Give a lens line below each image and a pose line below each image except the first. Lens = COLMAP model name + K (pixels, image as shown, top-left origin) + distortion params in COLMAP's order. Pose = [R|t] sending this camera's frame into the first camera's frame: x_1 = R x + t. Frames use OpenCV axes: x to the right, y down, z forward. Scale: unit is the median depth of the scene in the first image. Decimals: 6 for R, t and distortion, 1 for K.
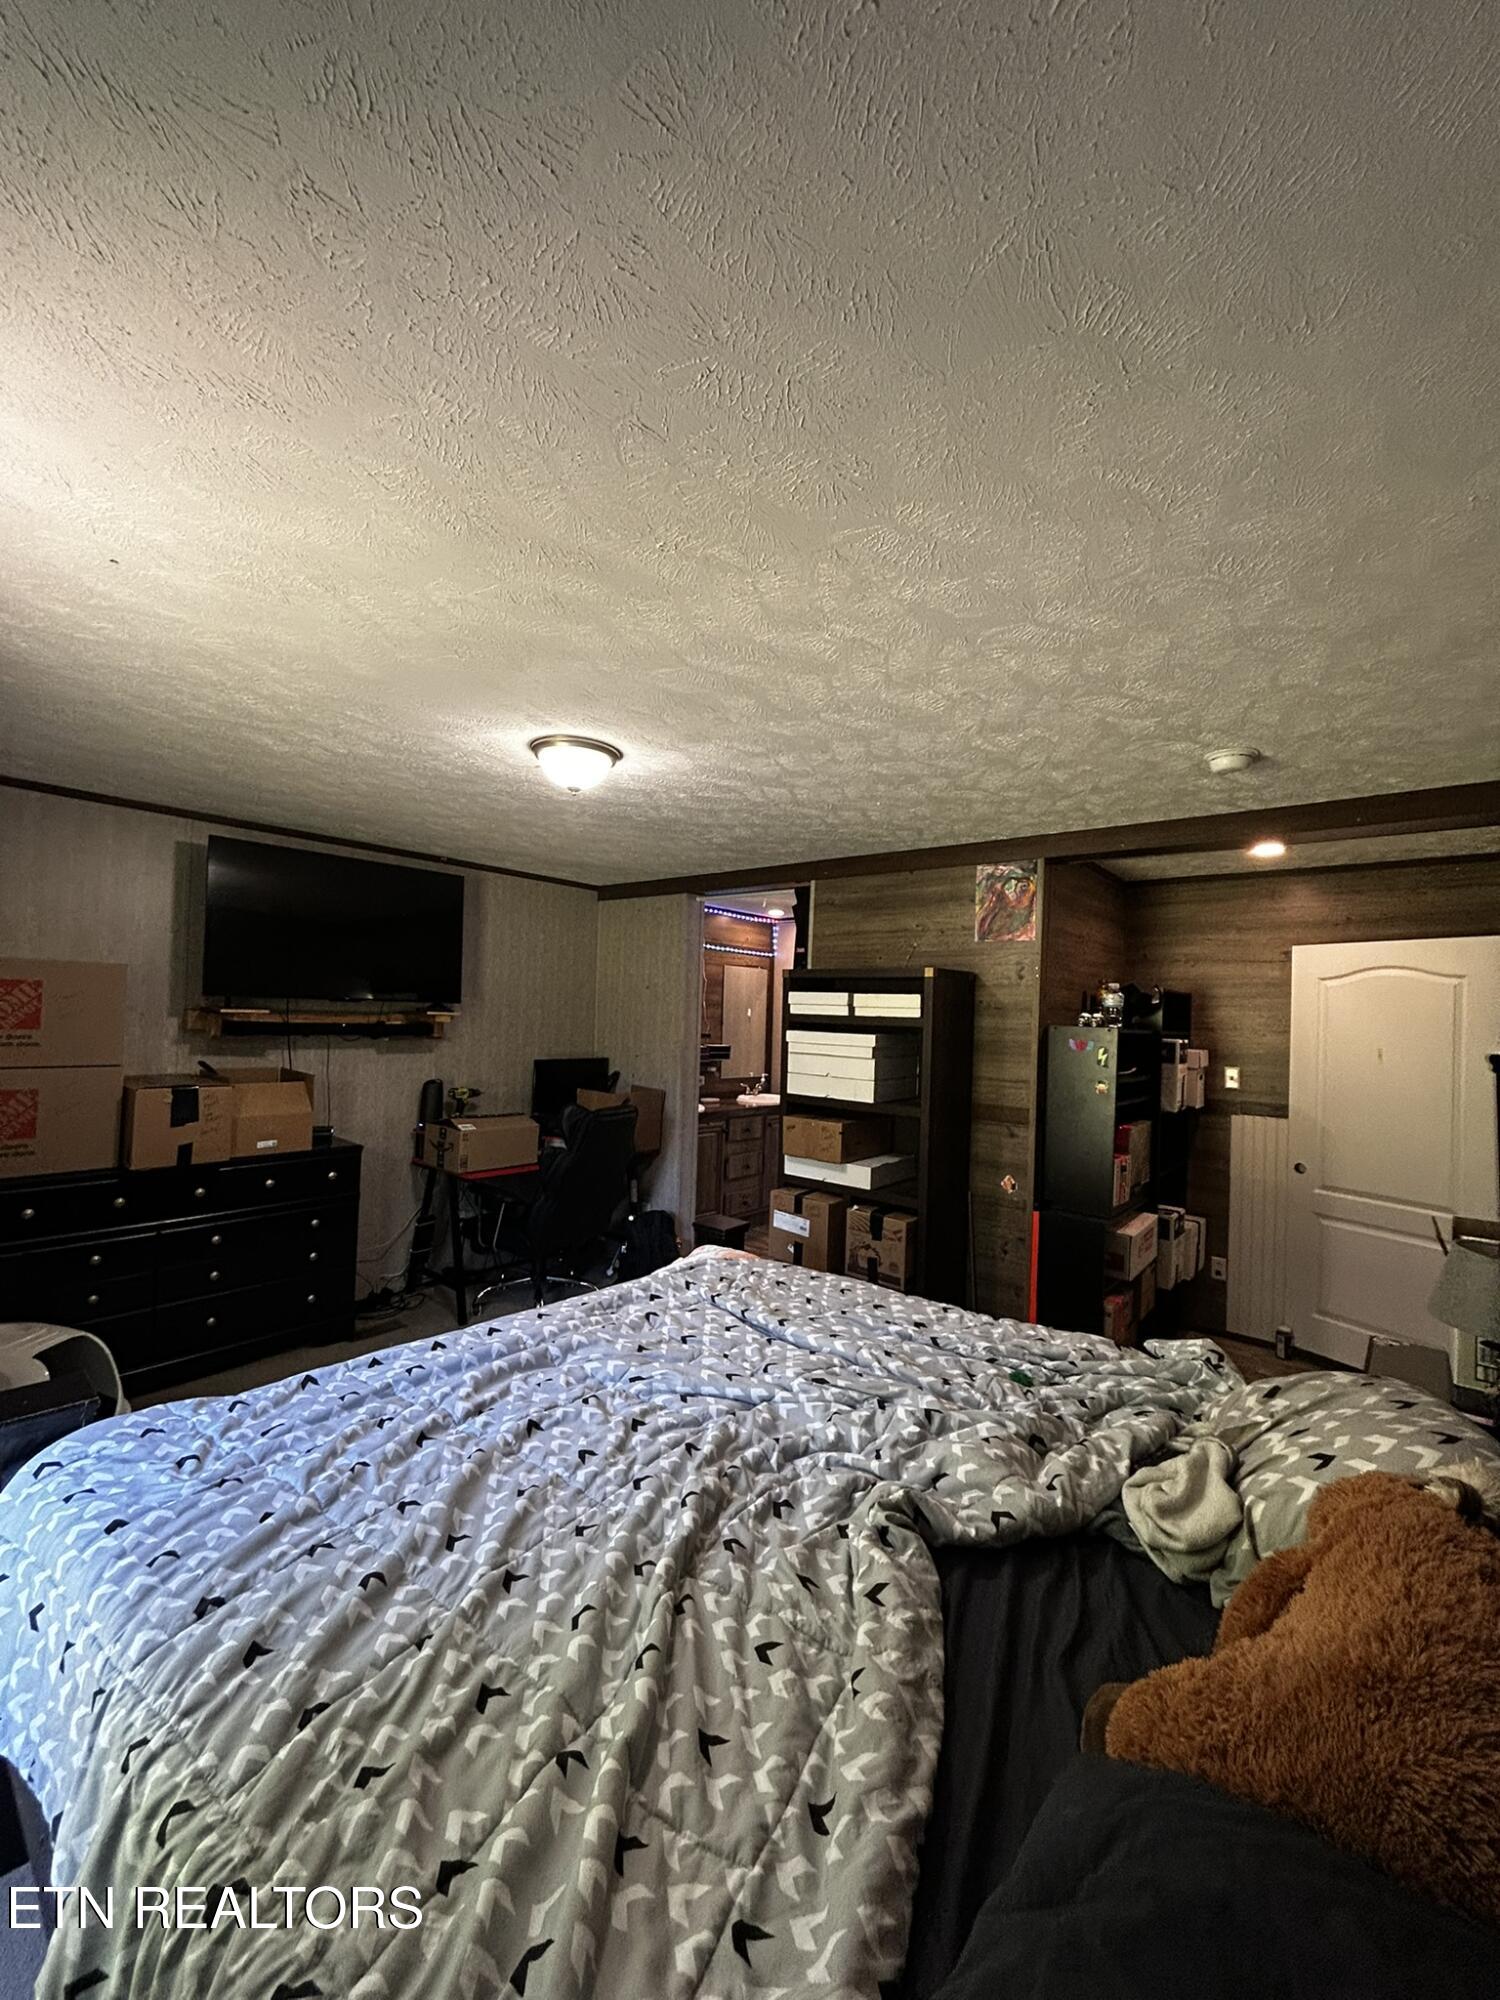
lens RADIAL K [[802.1, 0, 752.9], [0, 802.1, 1000.4], [0, 0, 1]] dist [-0.002212, 0.000558]
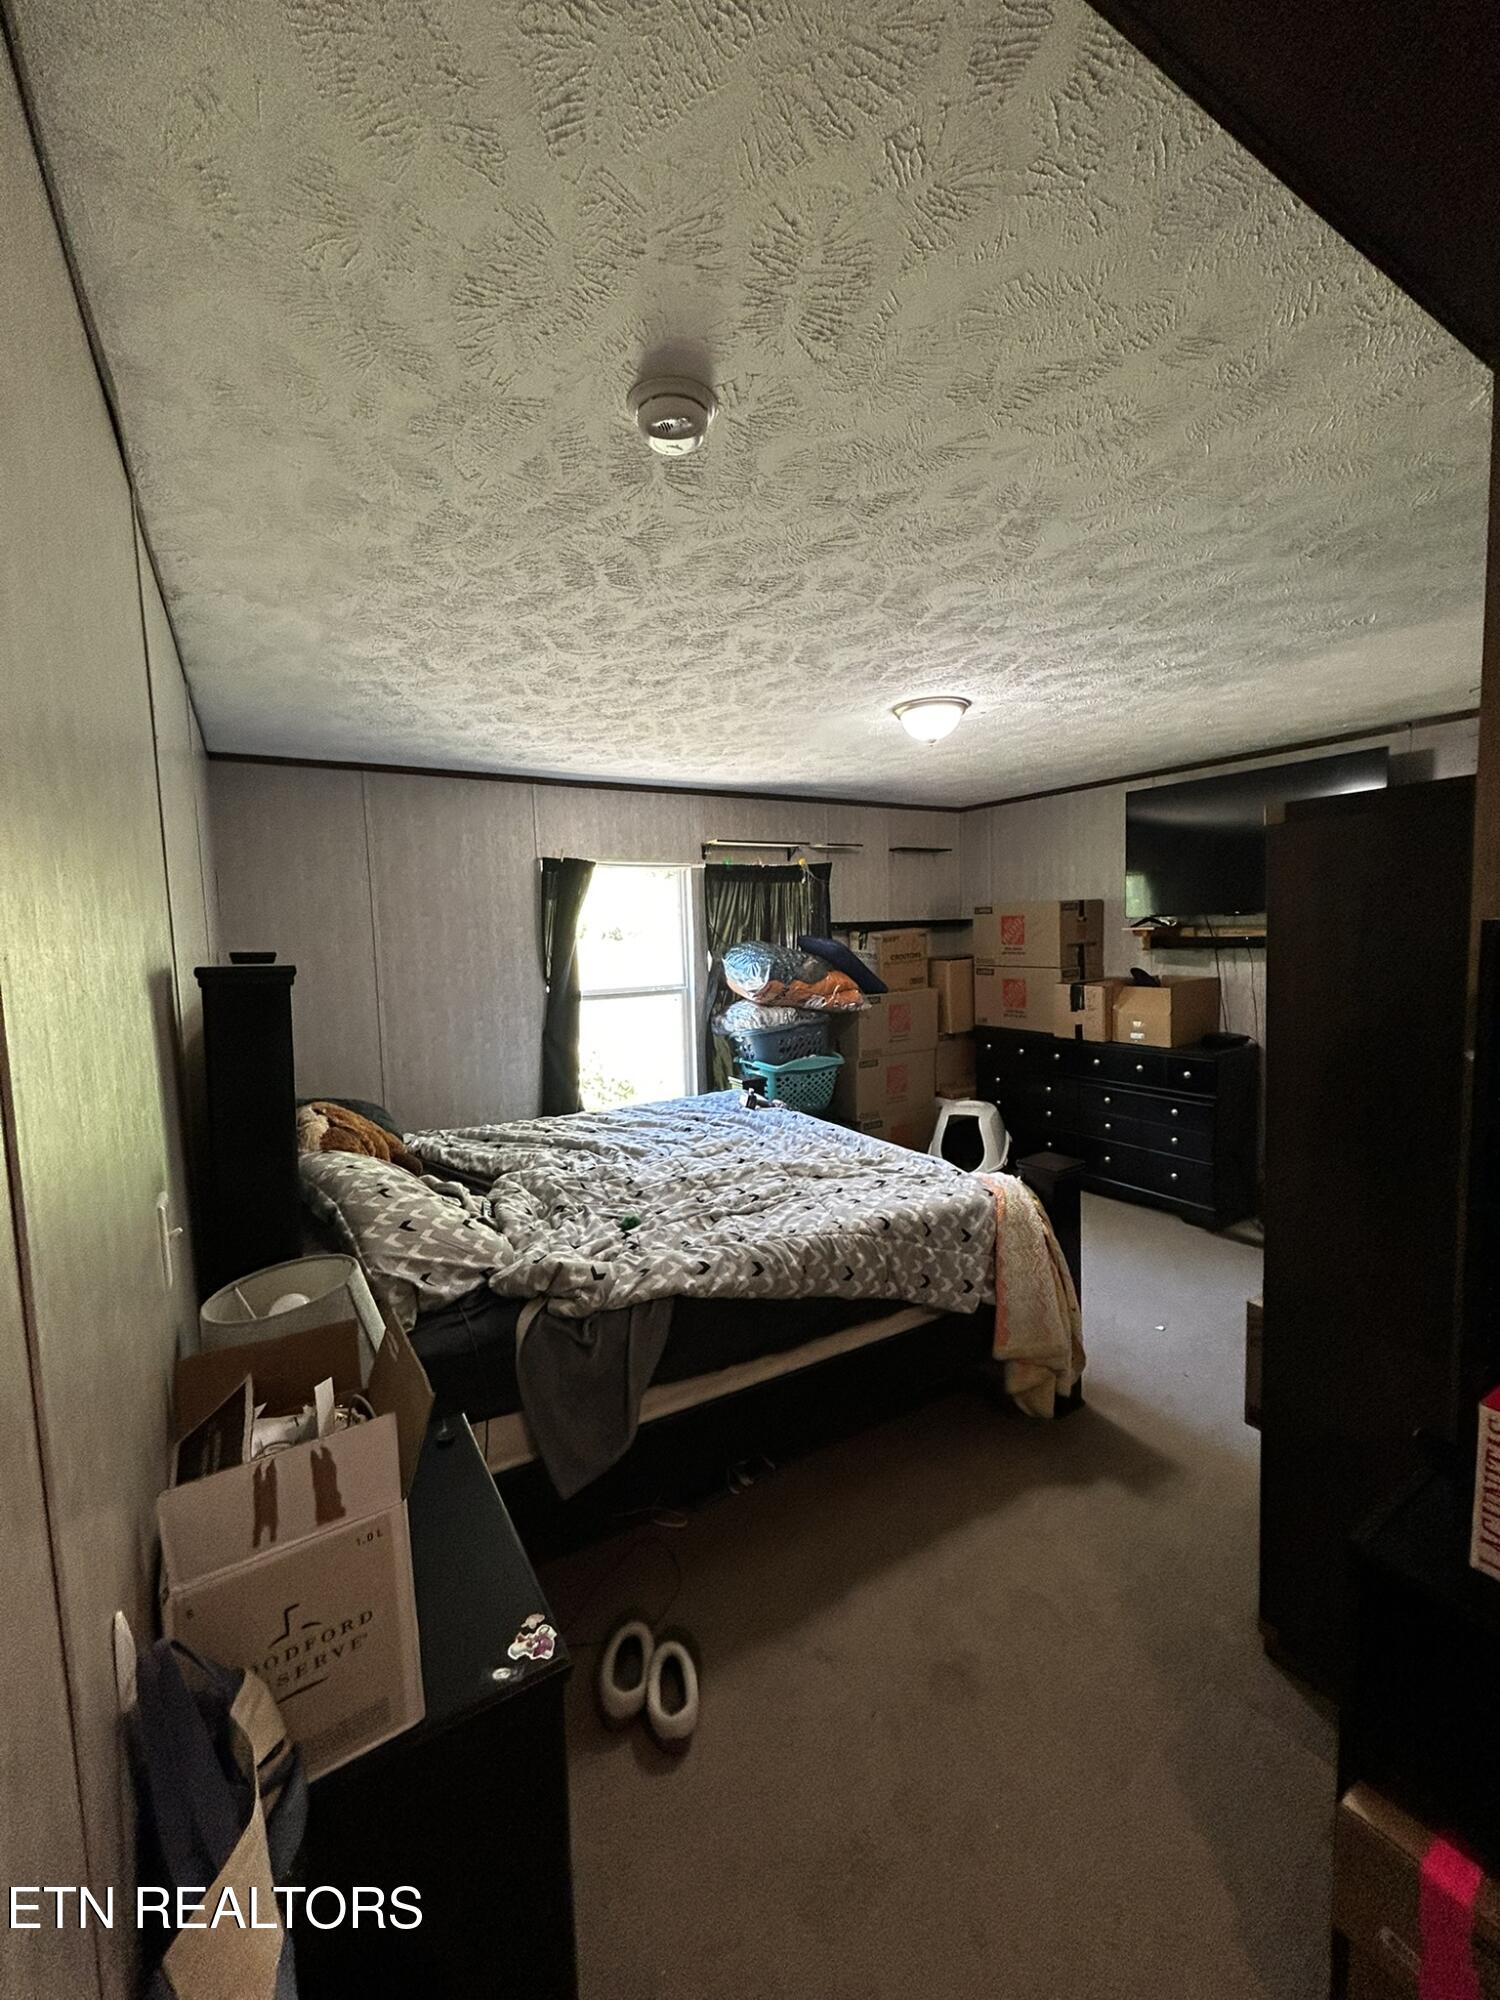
lens RADIAL K [[802.1, 0, 752.9], [0, 802.1, 1000.4], [0, 0, 1]] dist [-0.002212, 0.000558]
pose [[-0.300415, 0.059811, -0.951932, 0.748127], [0.035302, 0.998045, 0.051567, 0.039961], [0.953155, -0.018114, -0.301939, 0.811747]]
